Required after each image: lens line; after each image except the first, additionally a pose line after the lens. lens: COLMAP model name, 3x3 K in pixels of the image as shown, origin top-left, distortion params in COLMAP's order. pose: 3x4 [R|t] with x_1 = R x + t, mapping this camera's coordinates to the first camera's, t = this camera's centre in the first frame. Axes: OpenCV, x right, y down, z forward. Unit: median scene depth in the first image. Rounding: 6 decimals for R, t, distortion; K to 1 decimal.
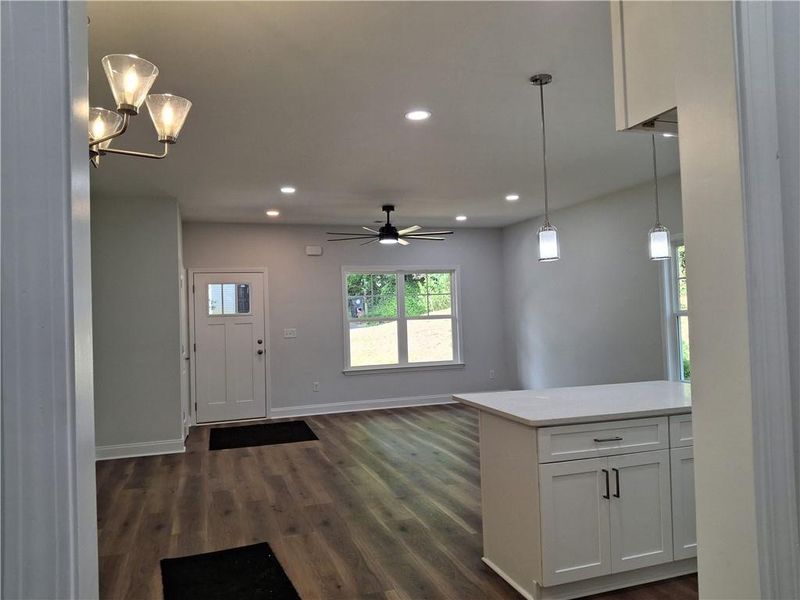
lens RADIAL K [[585.5, 0, 400.0], [0, 585.5, 300.0], [0, 0, 1]] dist [0.142589, -0.360128]
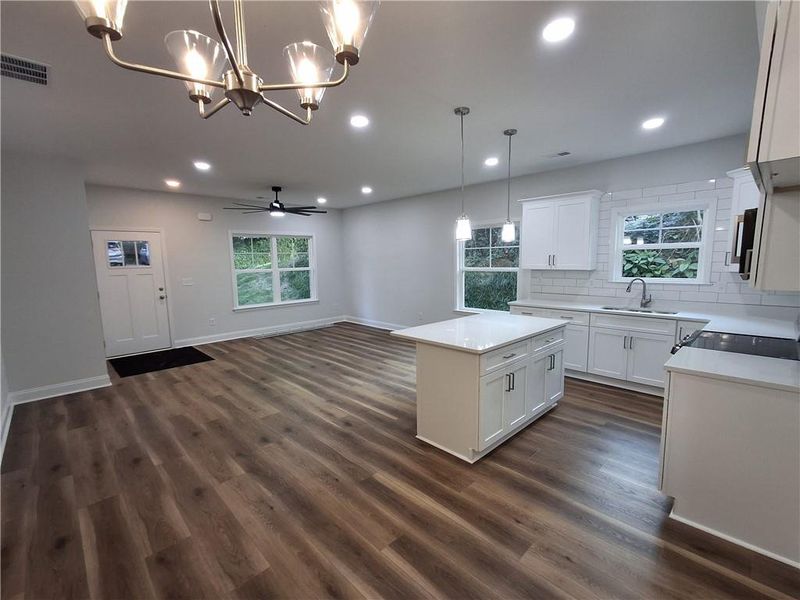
lens RADIAL K [[364.2, 0, 398.7], [0, 364.2, 303.7], [0, 0, 1]] dist [0.006636, 0.000637]
pose [[0.900556, -0.037257, 0.433140, -0.198993], [-0.021952, 0.991153, 0.130898, -0.016664], [-0.434185, -0.127389, 0.891771, 0.152897]]
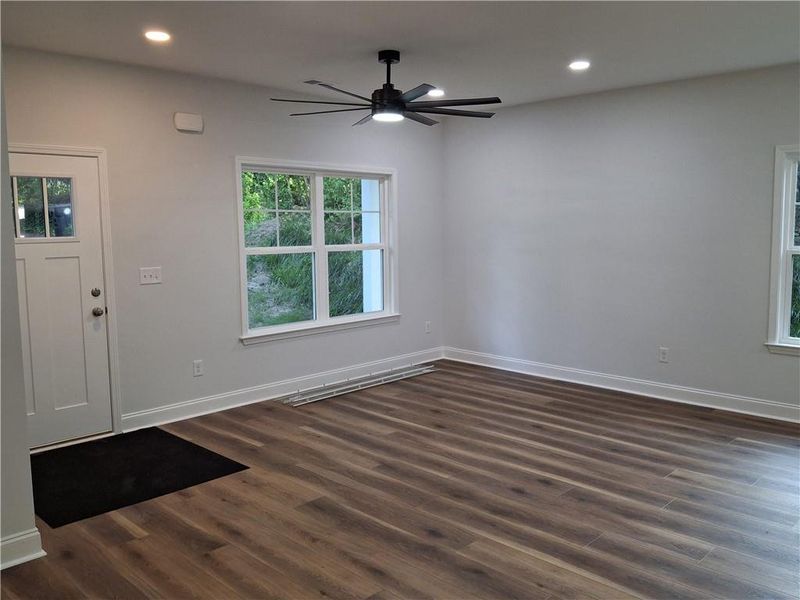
lens RADIAL K [[661.1, 0, 406.2], [0, 661.1, 301.3], [0, 0, 1]] dist [0.159070, -0.374835]
pose [[0.883976, -0.028746, 0.466648, -0.447255], [-0.031456, 0.992190, 0.120707, -0.002346], [-0.466473, -0.121381, 0.876167, 0.580041]]
